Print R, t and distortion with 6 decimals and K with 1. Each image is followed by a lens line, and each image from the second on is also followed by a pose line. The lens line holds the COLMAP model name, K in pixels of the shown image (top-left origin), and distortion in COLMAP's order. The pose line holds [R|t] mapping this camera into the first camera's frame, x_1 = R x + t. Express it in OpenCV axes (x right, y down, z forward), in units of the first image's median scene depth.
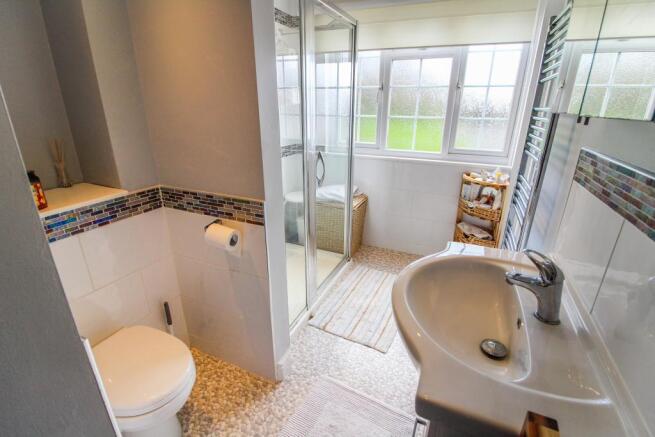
lens RADIAL K [[302.4, 0, 332.3], [0, 302.4, 212.9], [0, 0, 1]] dist [0.002685, -0.014023]
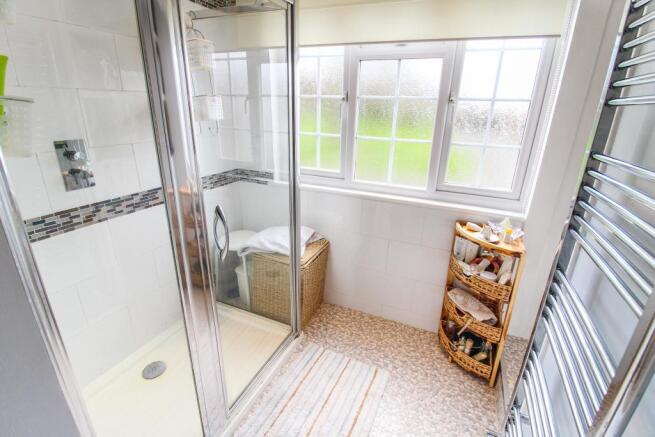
lens RADIAL K [[302.4, 0, 332.3], [0, 302.4, 212.9], [0, 0, 1]] dist [0.002685, -0.014023]
pose [[0.999791, 0.013362, 0.015483, 0.128435], [-0.013267, 0.999892, -0.006279, -0.139044], [-0.015565, 0.006073, 0.999860, 0.289472]]
